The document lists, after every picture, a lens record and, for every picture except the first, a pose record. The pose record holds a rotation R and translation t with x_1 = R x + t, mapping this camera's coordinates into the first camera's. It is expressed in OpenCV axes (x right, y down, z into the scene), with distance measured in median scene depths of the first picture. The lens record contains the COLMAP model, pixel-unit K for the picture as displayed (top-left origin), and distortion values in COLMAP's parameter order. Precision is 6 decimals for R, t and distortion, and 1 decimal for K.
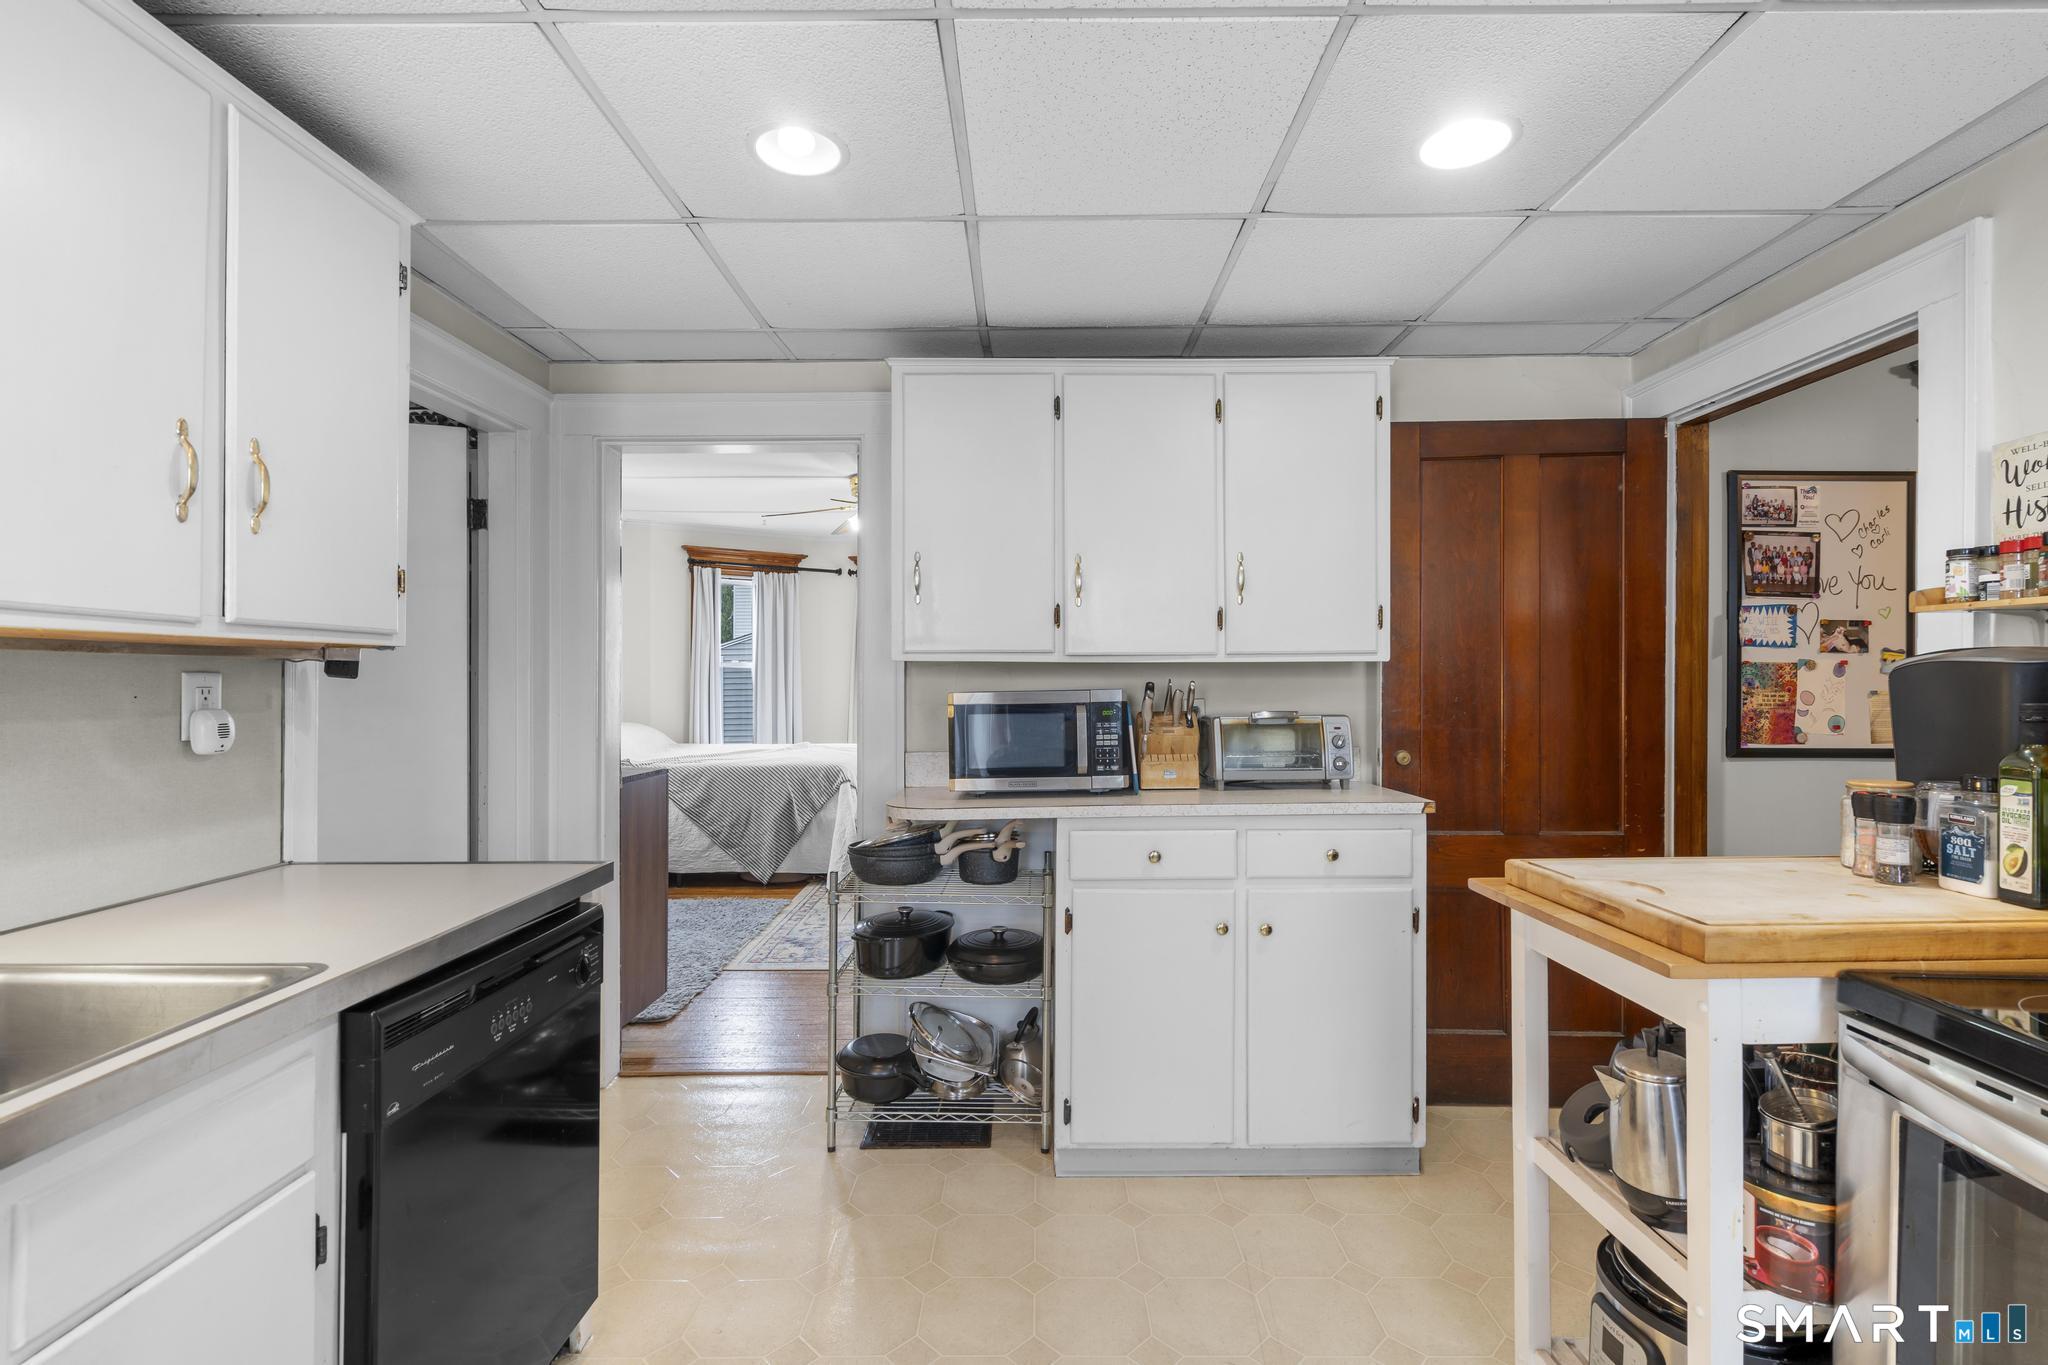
lens RADIAL K [[928.4, 0, 1024.4], [0, 928.4, 680.8], [0, 0, 1]] dist [0.000917, 0.001528]
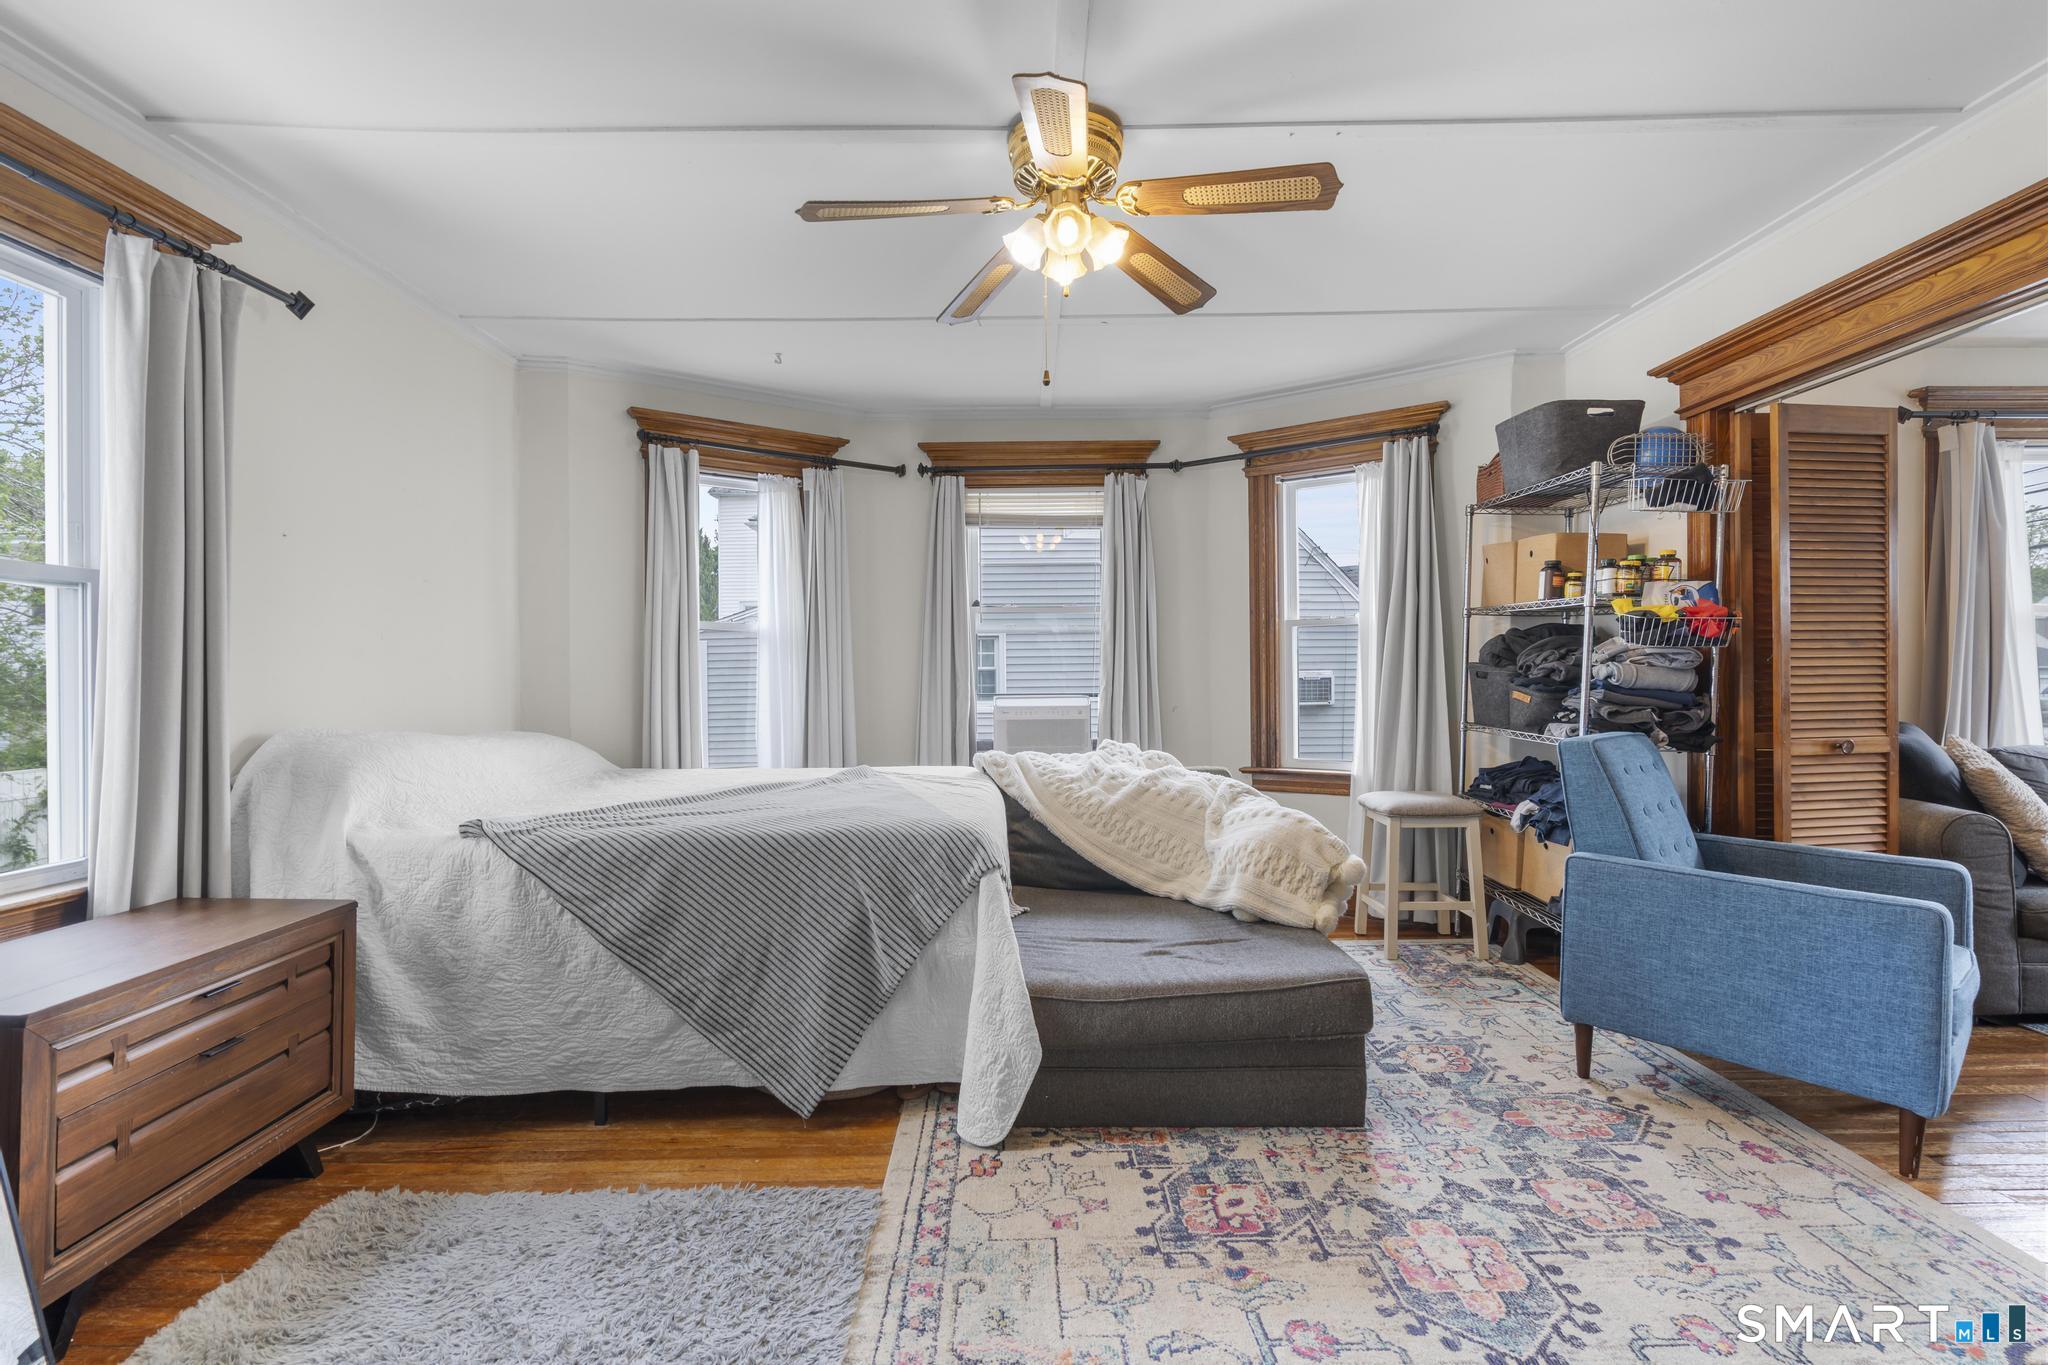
lens RADIAL K [[928.4, 0, 1029.4], [0, 928.4, 680.4], [0, 0, 1]] dist [0.000917, 0.001528]
pose [[0.999728, -0.004405, 0.022904, -0.185244], [0.004393, 0.999990, 0.000556, 0.021023], [-0.022906, -0.000455, 0.999738, 0.573039]]
